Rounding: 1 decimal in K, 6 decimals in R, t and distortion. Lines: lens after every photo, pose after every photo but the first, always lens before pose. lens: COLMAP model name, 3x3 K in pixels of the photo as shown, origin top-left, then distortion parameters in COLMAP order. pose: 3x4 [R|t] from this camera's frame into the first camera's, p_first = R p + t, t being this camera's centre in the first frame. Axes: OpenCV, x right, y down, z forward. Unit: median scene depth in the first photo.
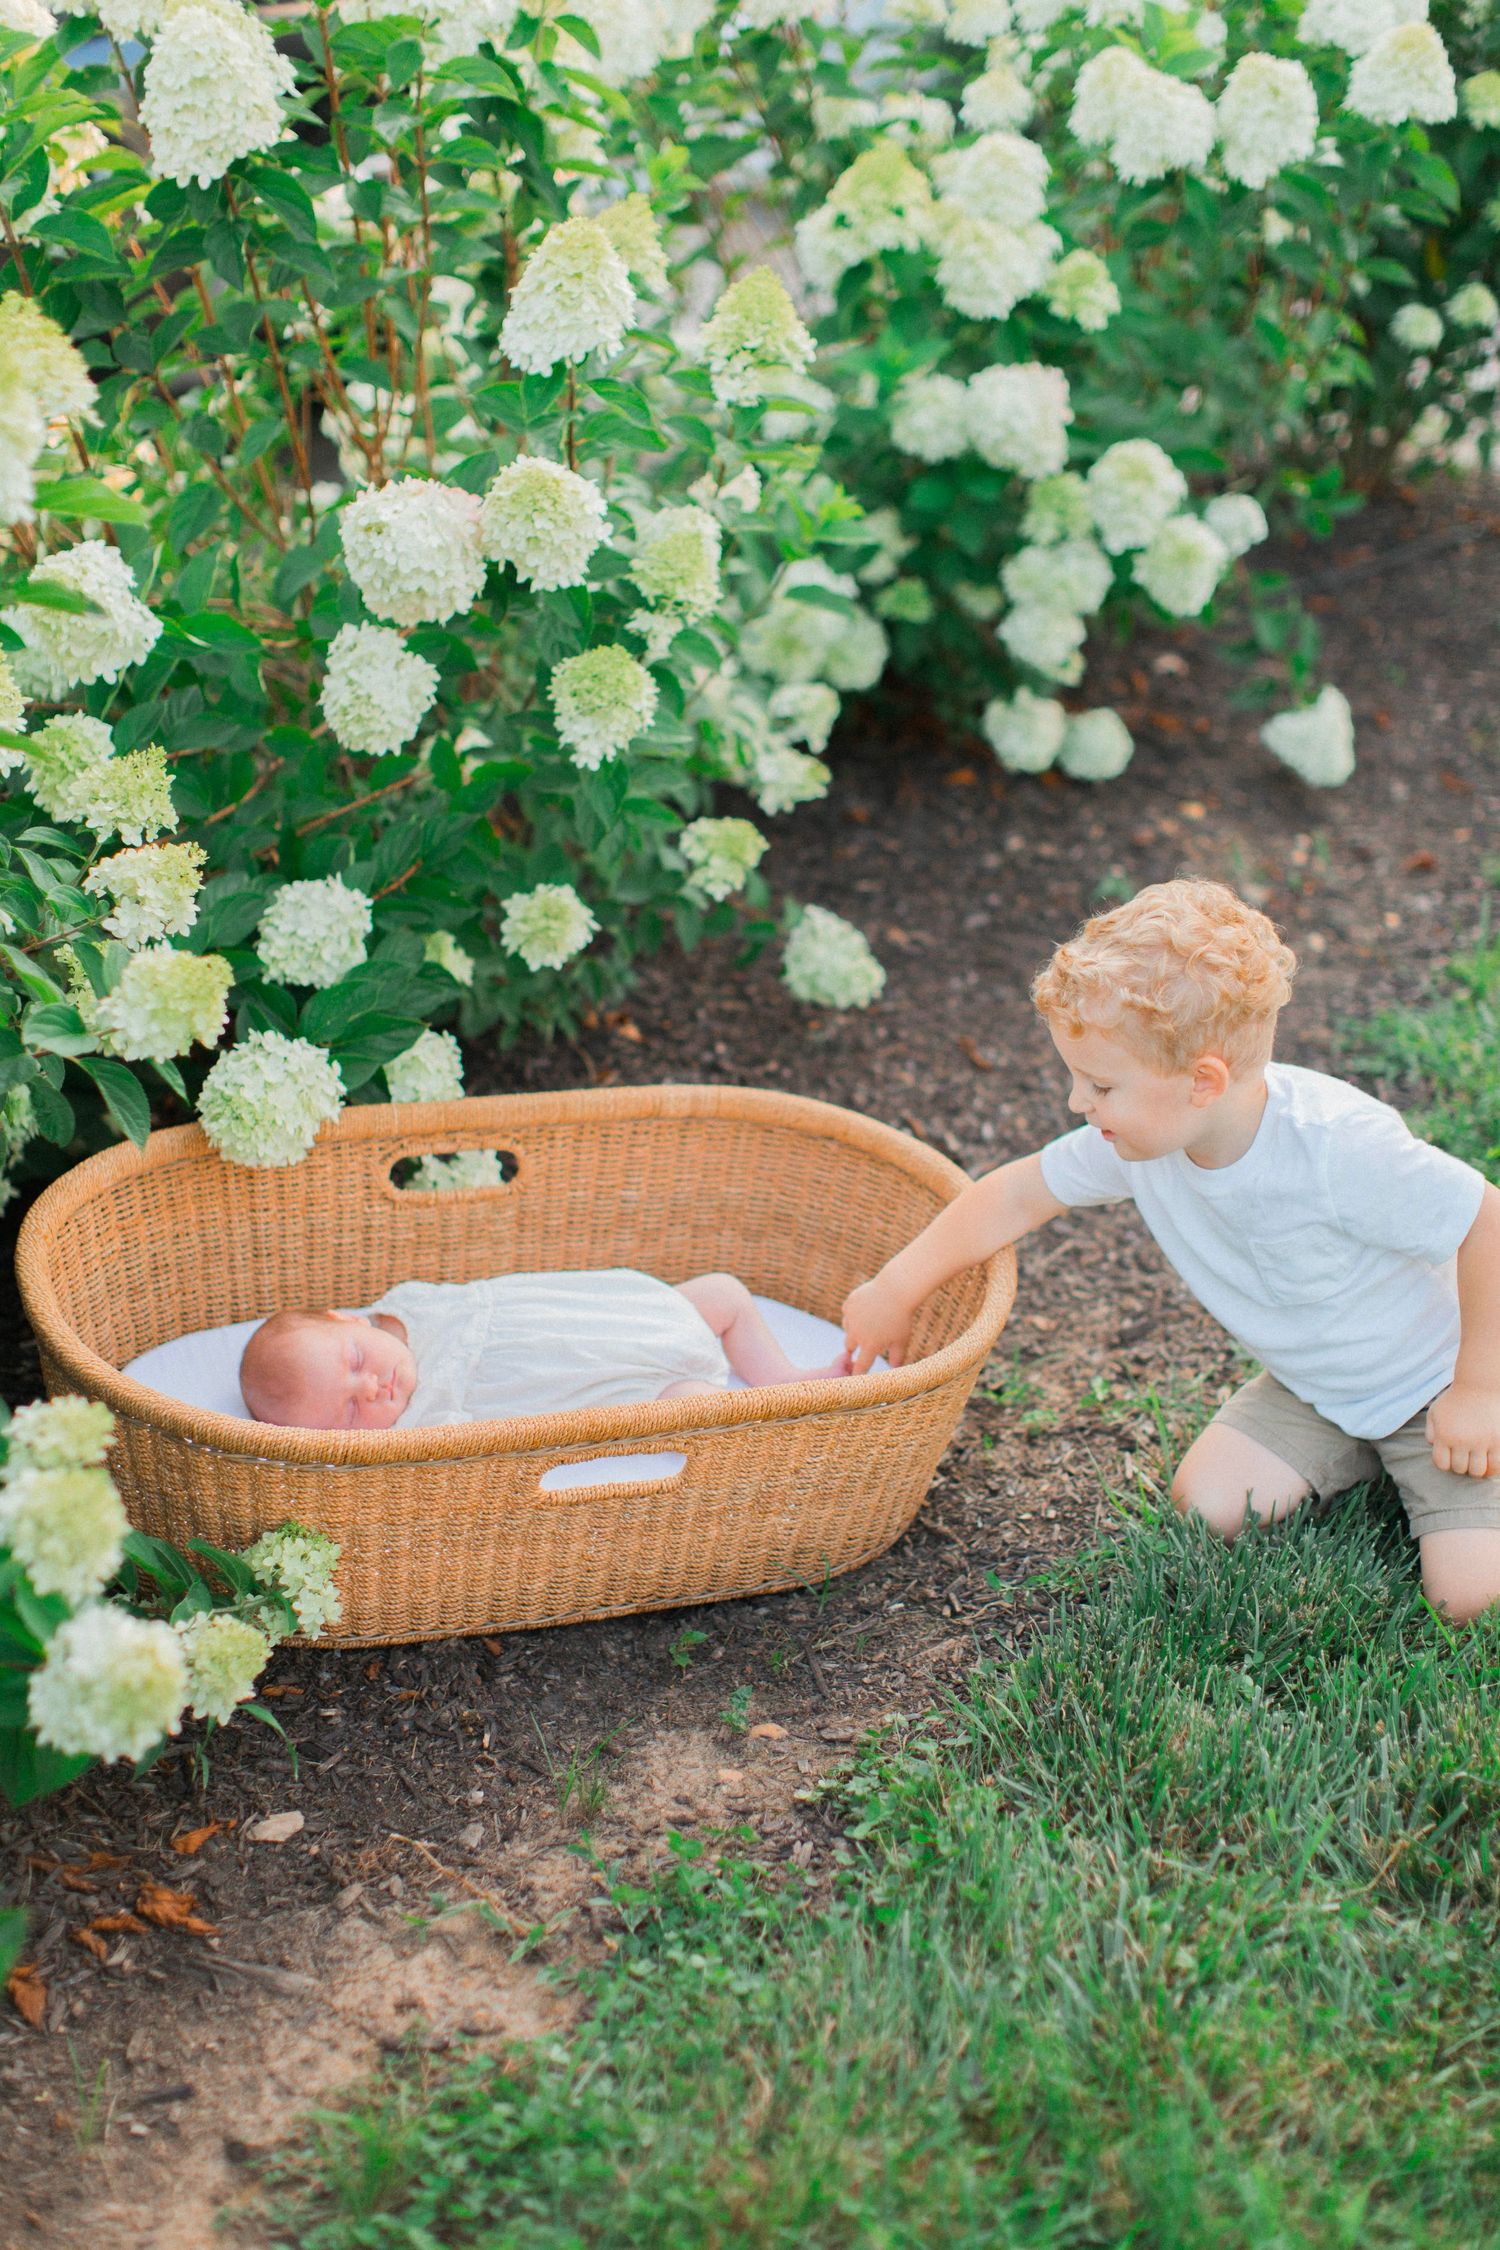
lens RADIAL K [[3426.7, 0, 815.0], [0, 3426.7, 1042.1], [0, 0, 1]] dist [-0.004775, 0.018263]
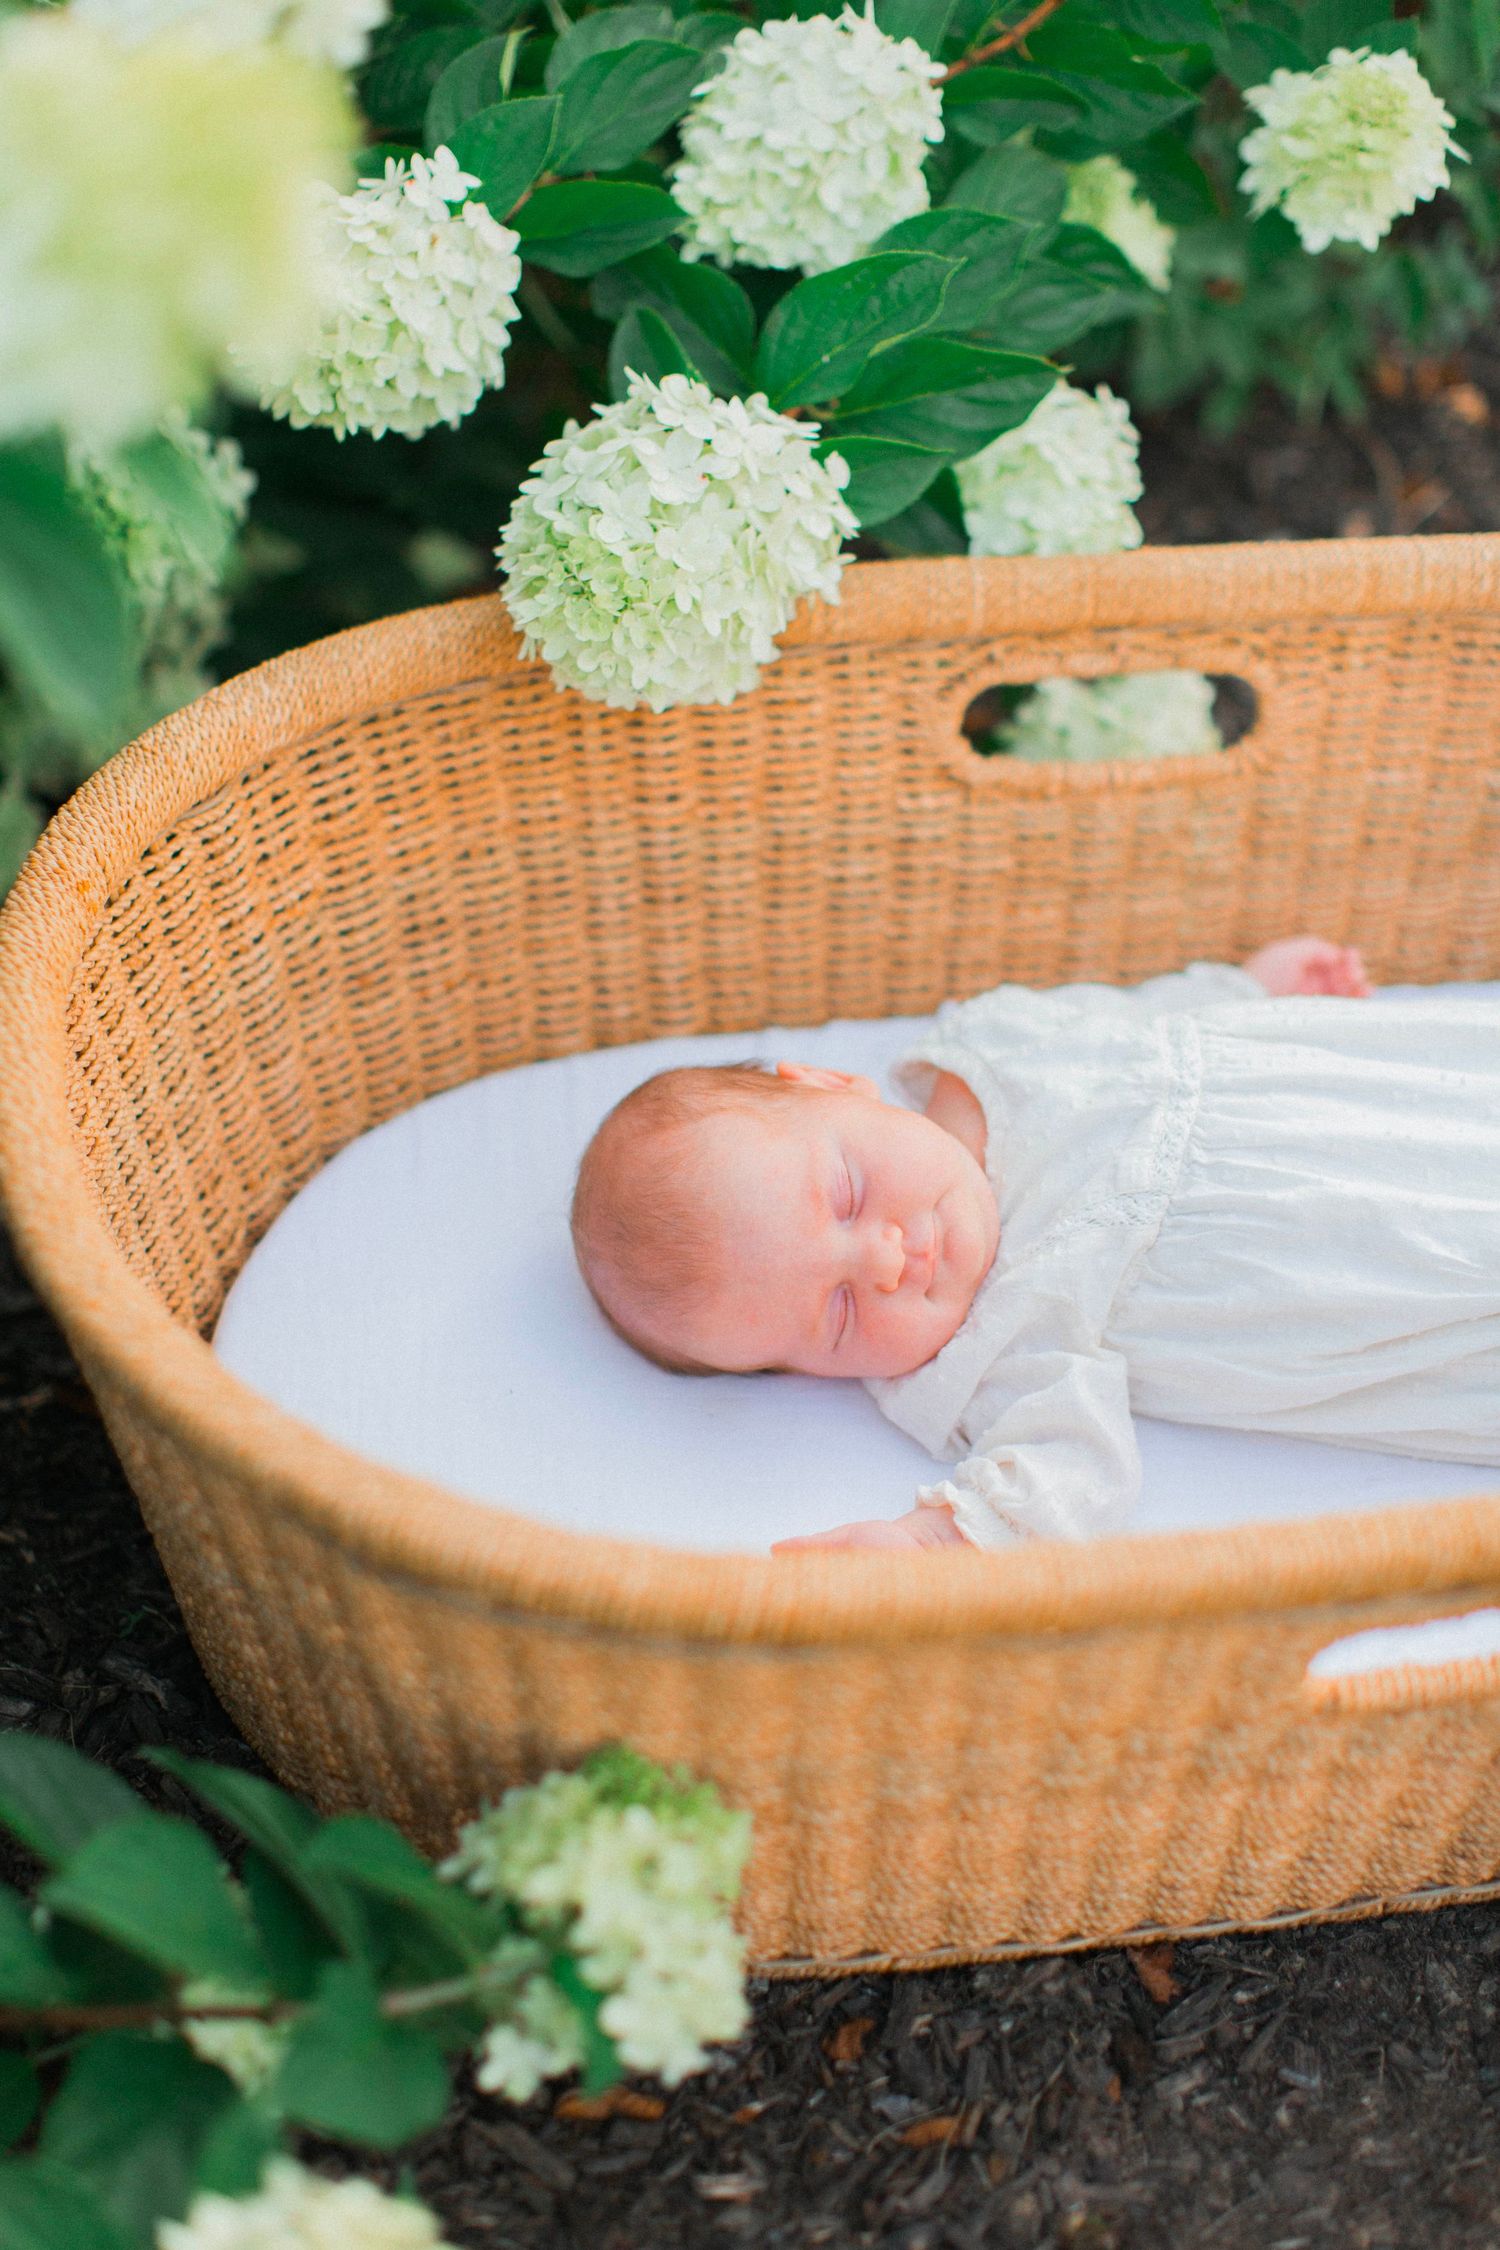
lens RADIAL K [[3334.4, 0, 750.0], [0, 3334.4, 1125.0], [0, 0, 1]] dist [-0.006861, -0.037024]
pose [[0.977851, 0.067109, -0.198253, -0.063342], [-0.024525, 0.977417, 0.209892, 0.000579], [0.207861, -0.200381, 0.957414, 0.582373]]
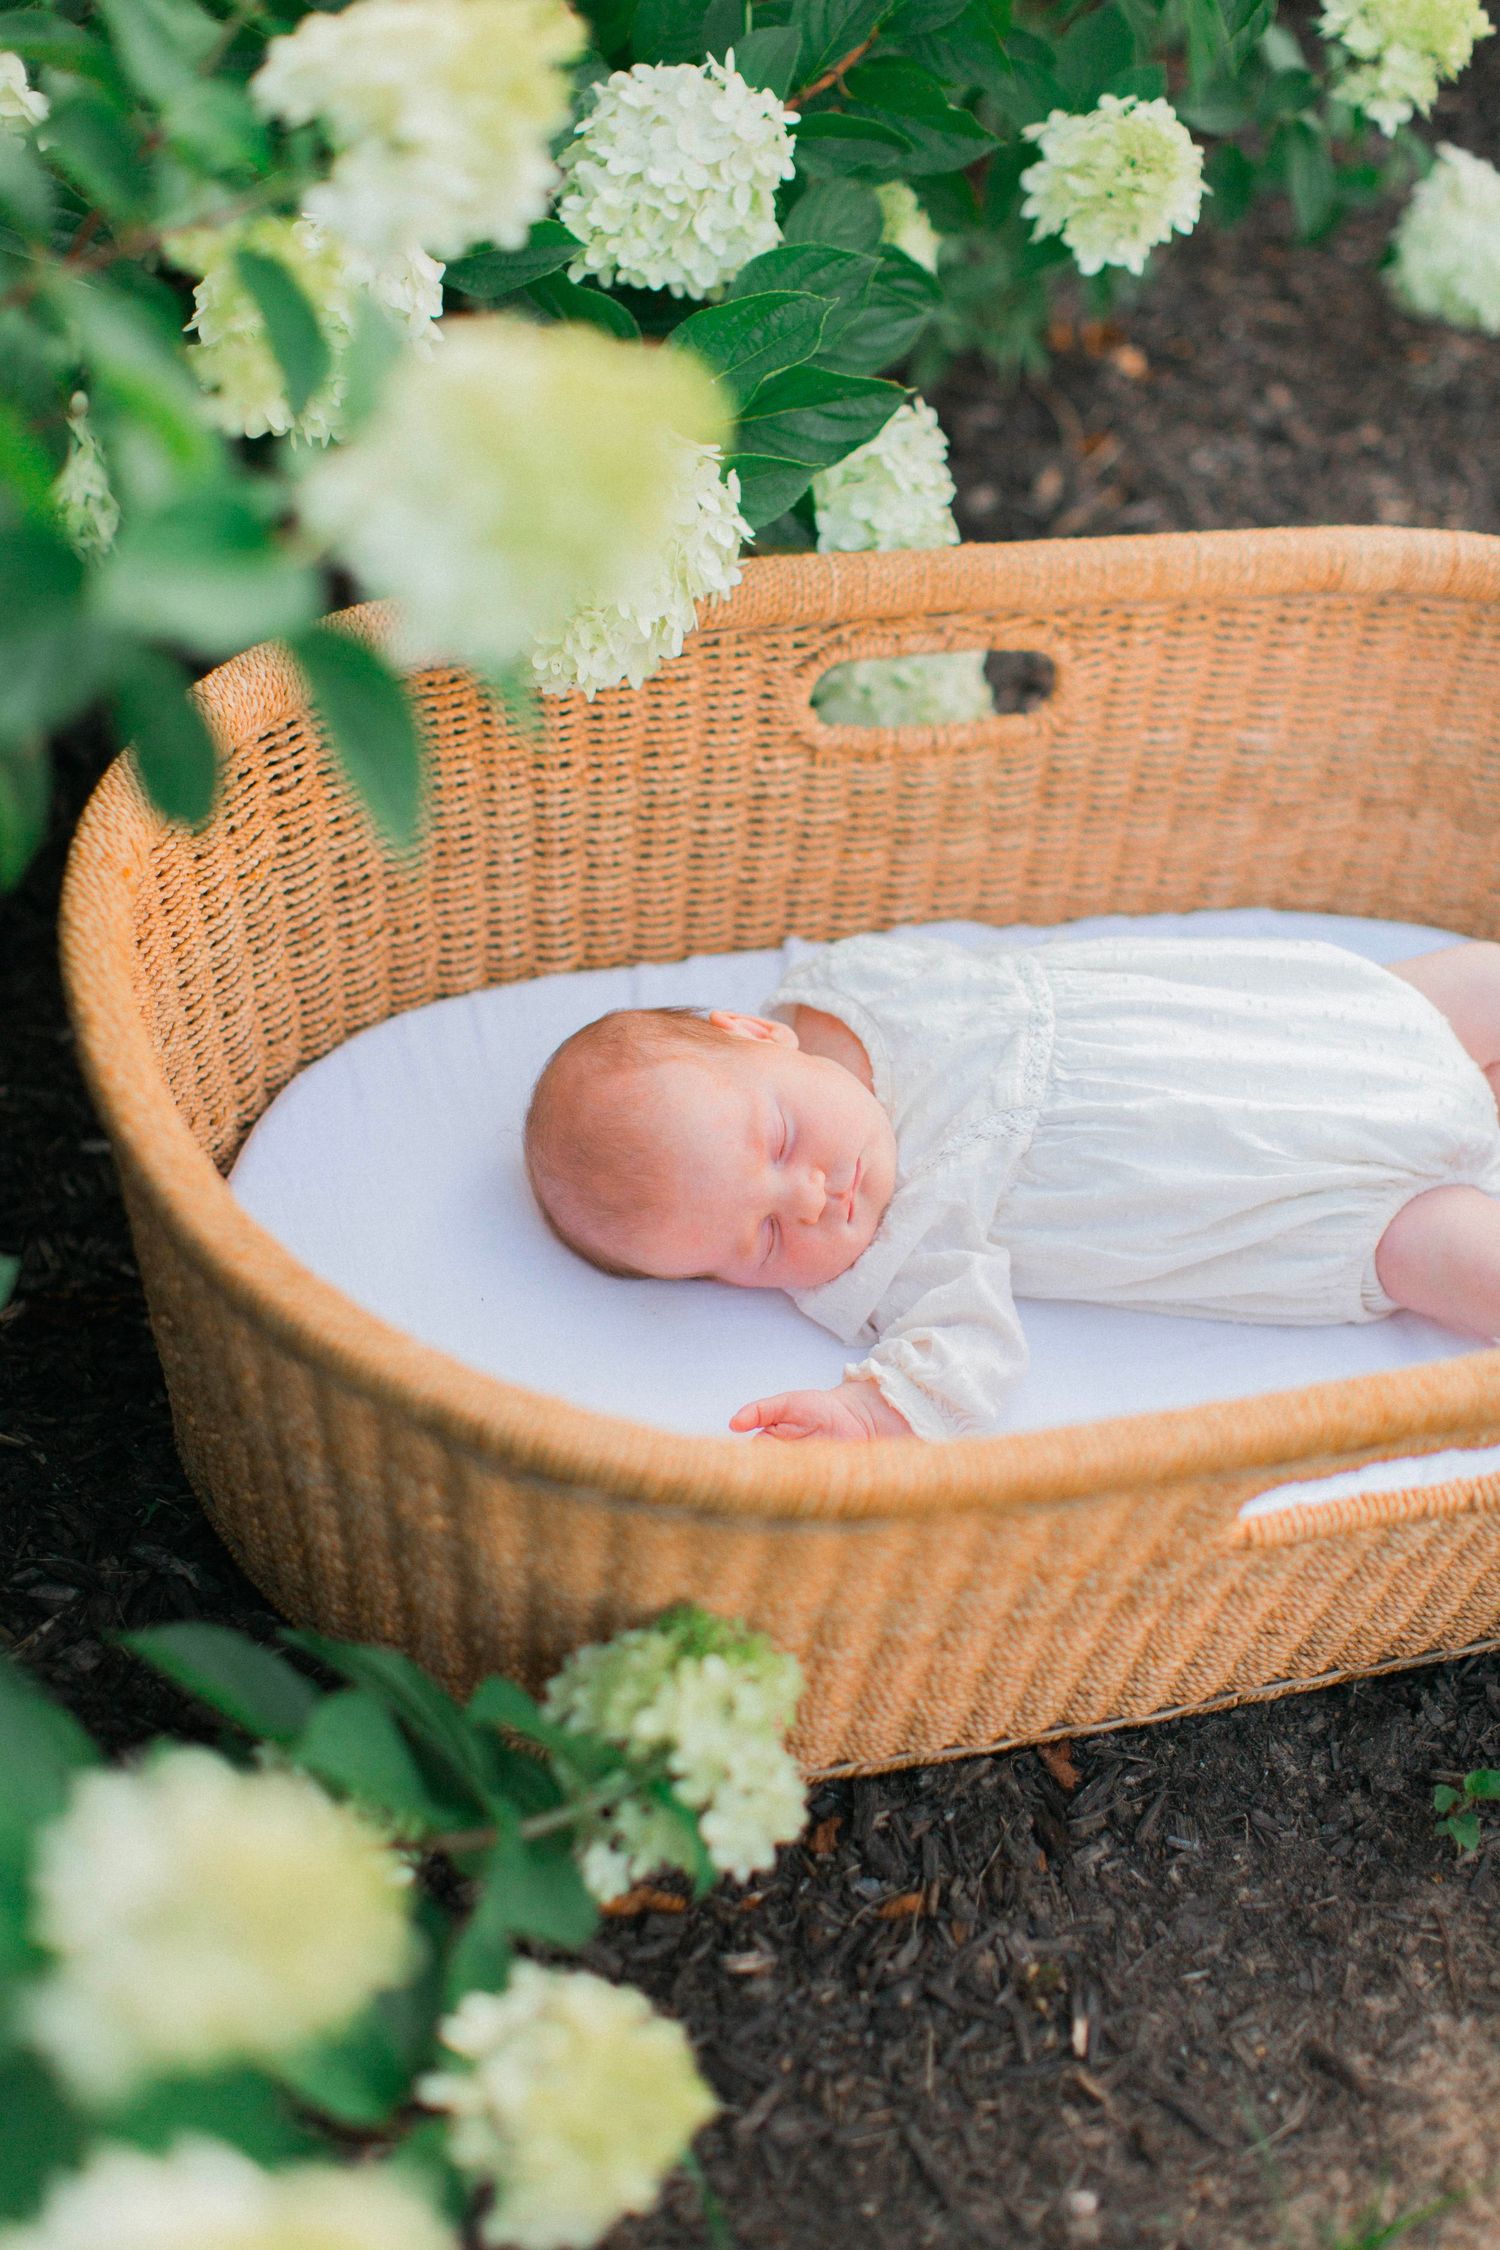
lens RADIAL K [[3334.4, 0, 750.0], [0, 3334.4, 1125.0], [0, 0, 1]] dist [-0.006861, -0.037024]
pose [[0.998532, 0.051779, -0.015892, -0.121882], [-0.045878, 0.964519, 0.259997, -0.026137], [0.028790, -0.258886, 0.965479, 0.520574]]
